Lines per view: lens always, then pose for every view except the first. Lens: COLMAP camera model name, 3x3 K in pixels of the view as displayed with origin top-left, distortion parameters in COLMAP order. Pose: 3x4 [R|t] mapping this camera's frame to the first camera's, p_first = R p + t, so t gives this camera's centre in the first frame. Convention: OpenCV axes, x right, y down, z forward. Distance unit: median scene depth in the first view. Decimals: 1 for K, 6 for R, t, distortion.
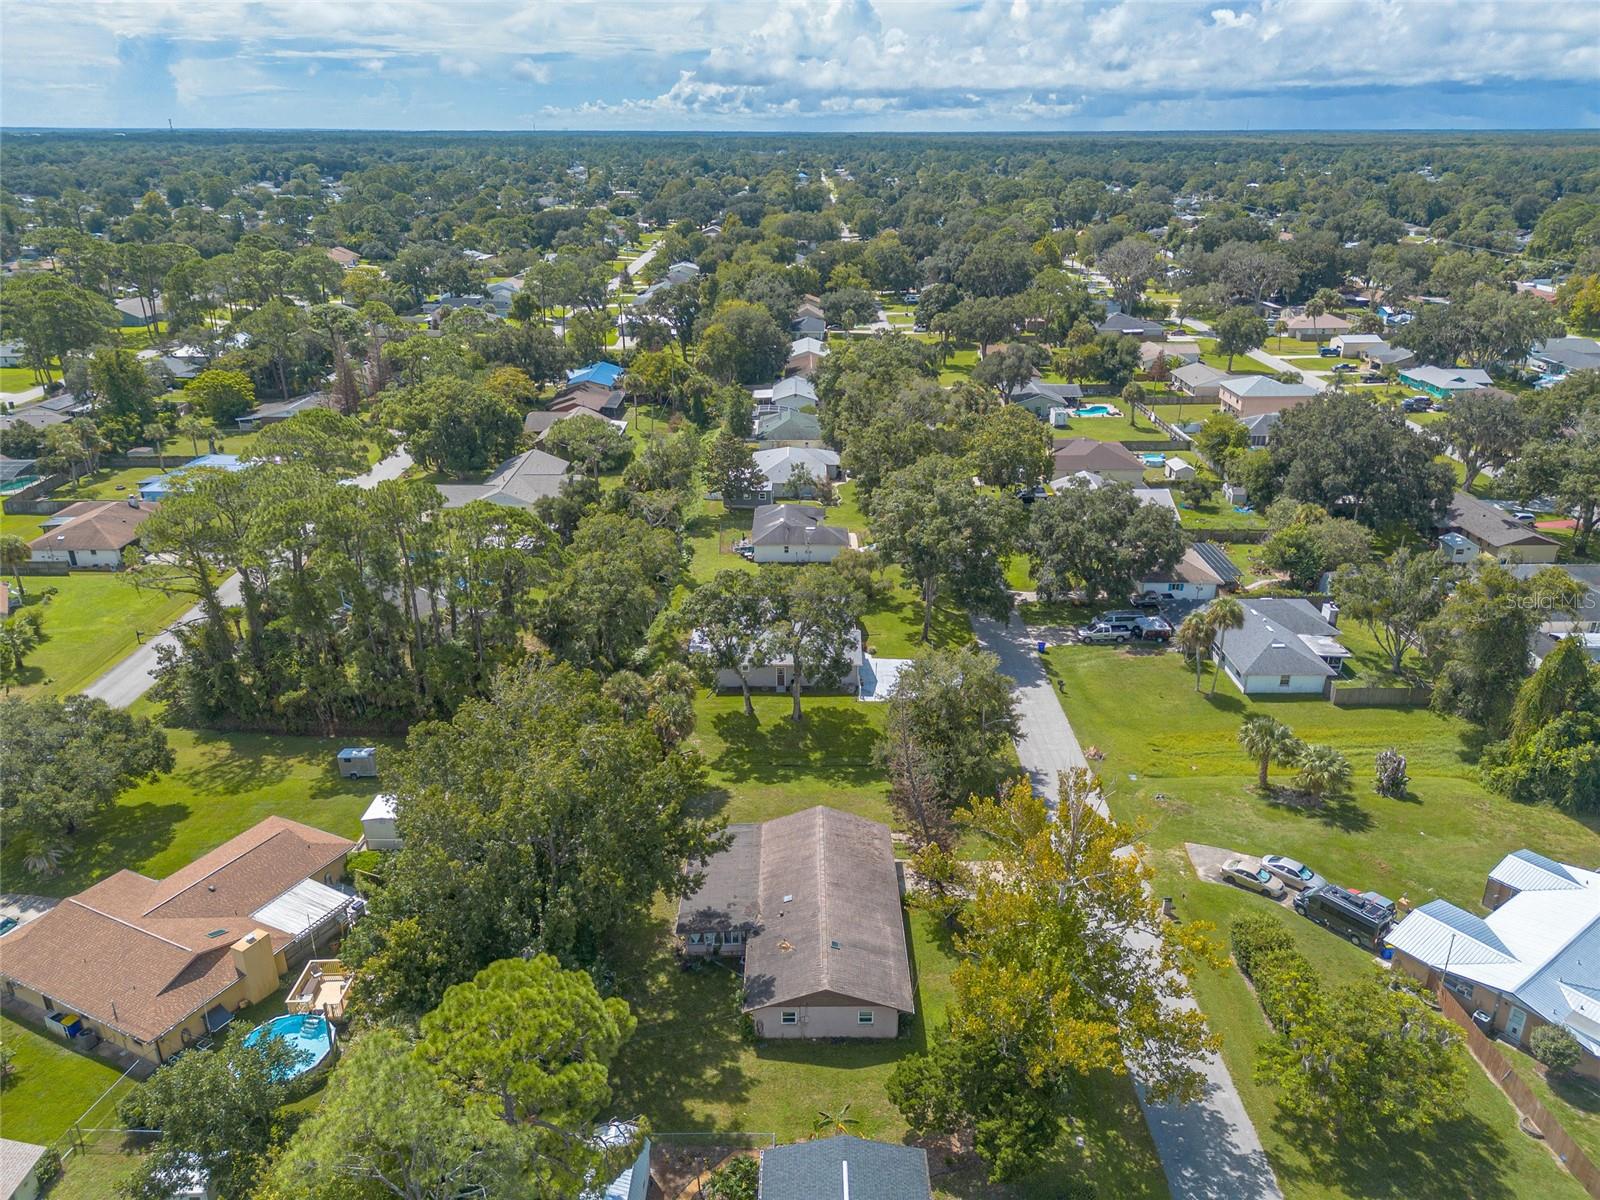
lens RADIAL K [[1139.6, 0, 809.1], [0, 1139.6, 609.2], [0, 0, 1]] dist [0.060820, -0.050521]
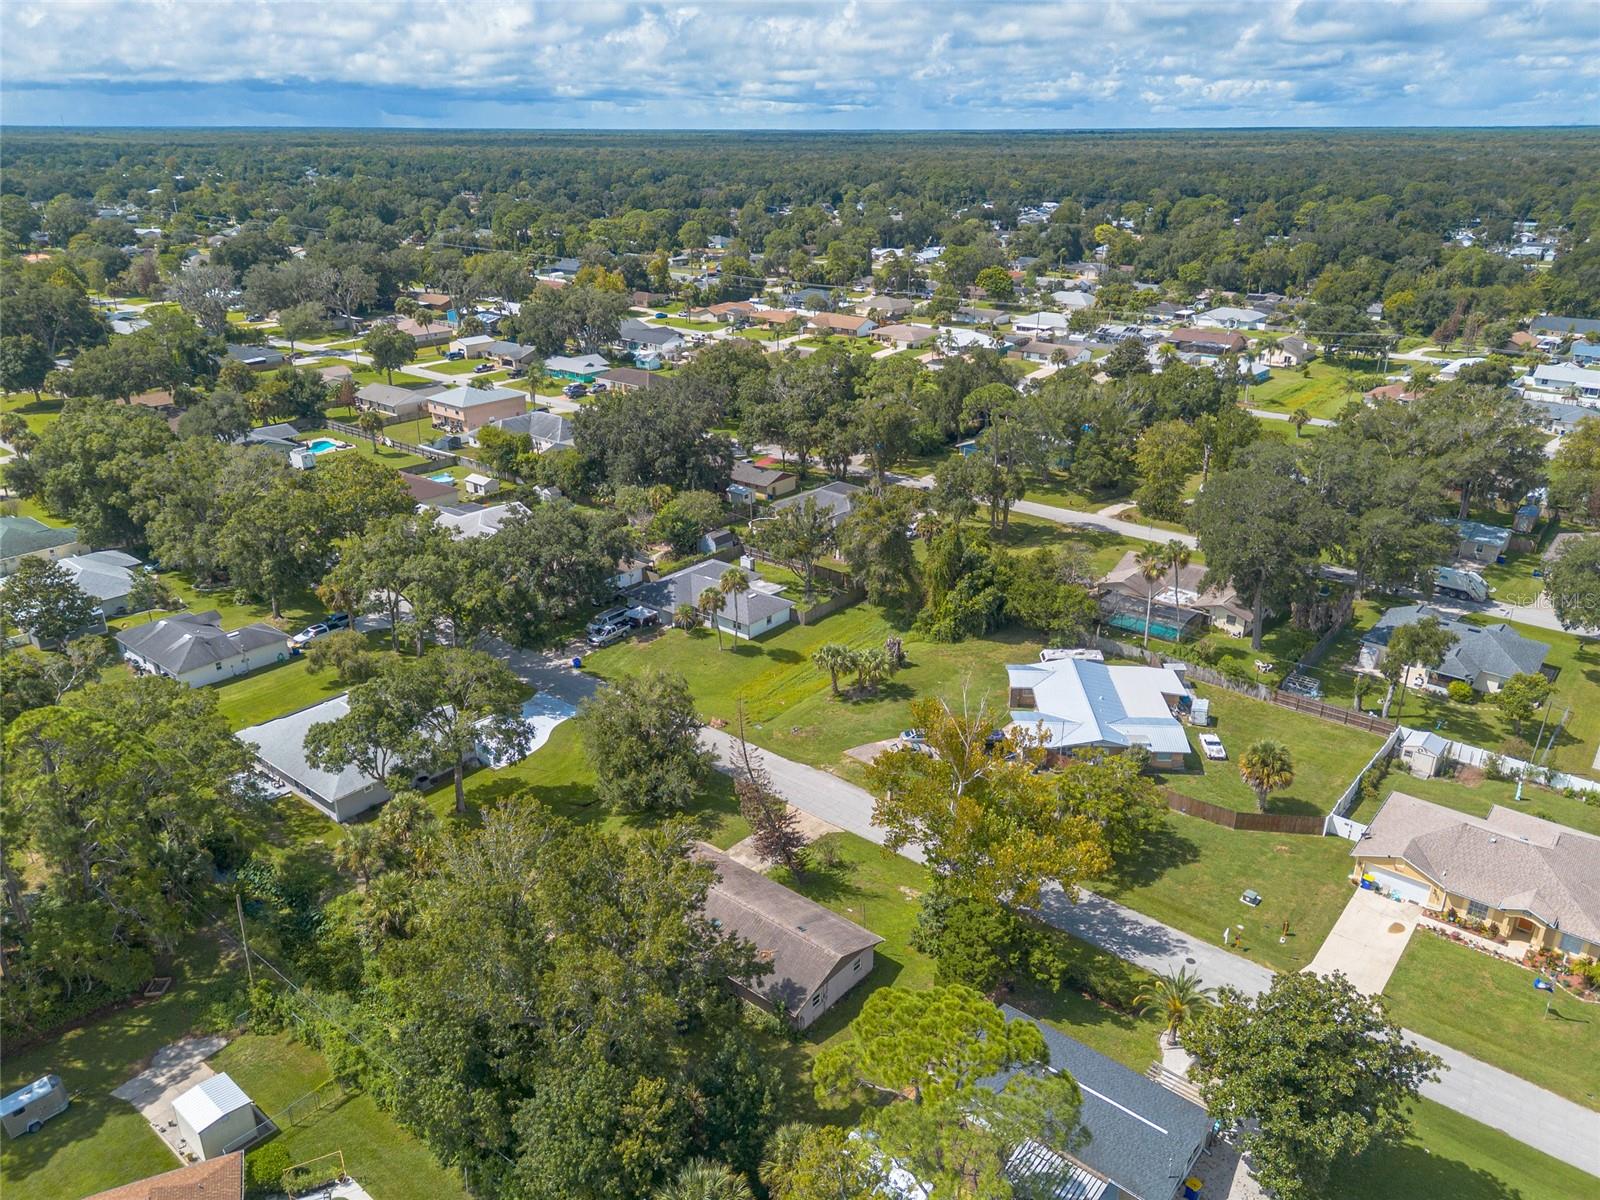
lens RADIAL K [[1139.6, 0, 792.6], [0, 1139.6, 603.5], [0, 0, 1]] dist [0.060820, -0.050521]
pose [[0.646388, -0.292129, 0.704871, -0.281011], [0.293477, 0.947925, 0.123734, -0.064368], [-0.704310, 0.126883, 0.698461, 0.068152]]
